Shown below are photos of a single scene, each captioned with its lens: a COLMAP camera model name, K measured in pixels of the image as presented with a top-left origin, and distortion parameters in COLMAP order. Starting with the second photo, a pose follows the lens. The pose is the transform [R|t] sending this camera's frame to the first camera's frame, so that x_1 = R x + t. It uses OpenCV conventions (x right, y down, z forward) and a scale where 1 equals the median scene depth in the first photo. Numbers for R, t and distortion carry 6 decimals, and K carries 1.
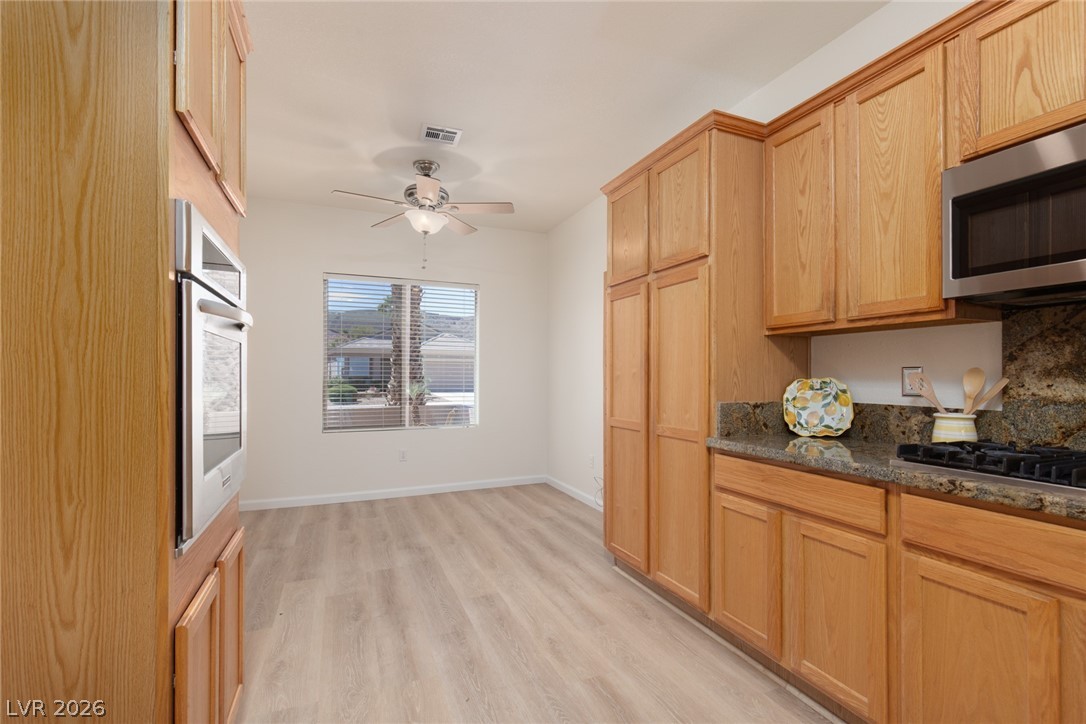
lens RADIAL K [[488.3, 0, 545.7], [0, 488.3, 369.0], [0, 0, 1]] dist [0.008319, -0.000206]
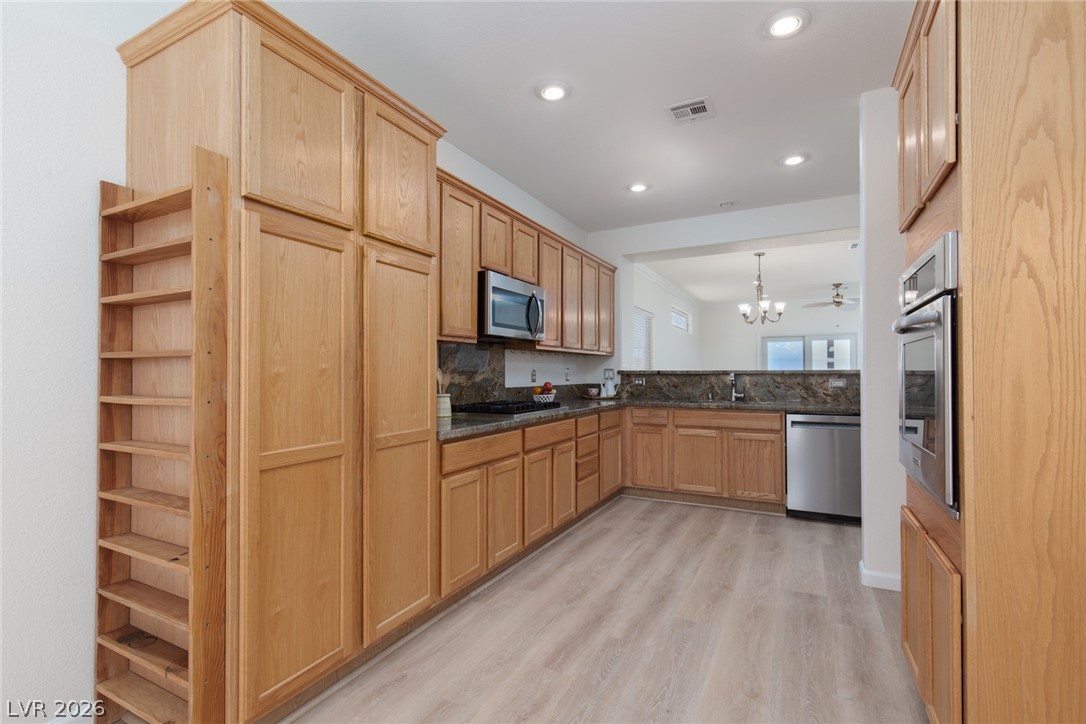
lens RADIAL K [[452.1, 0, 544.1], [0, 452.1, 368.8], [0, 0, 1]] dist [0.001123, -0.000029]
pose [[-0.602762, 0.008021, 0.797880, -0.582585], [-0.005266, 0.999888, -0.014030, 0.017190], [-0.797903, -0.012658, -0.602652, 1.417122]]
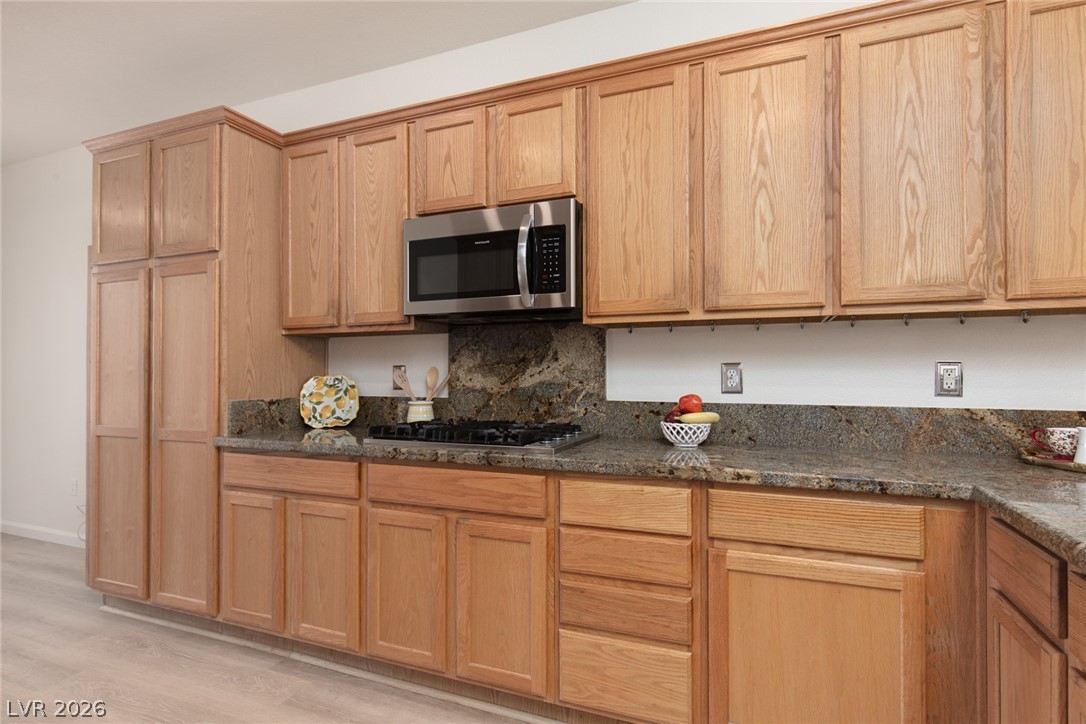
lens RADIAL K [[542.2, 0, 542.7], [0, 542.2, 366.2], [0, 0, 1]] dist [0.000967, -0.000207]
pose [[0.706992, 0.004509, 0.707207, 0.024059], [-0.004811, 0.999987, -0.001566, -0.002722], [-0.707205, -0.002295, 0.707005, -0.228616]]
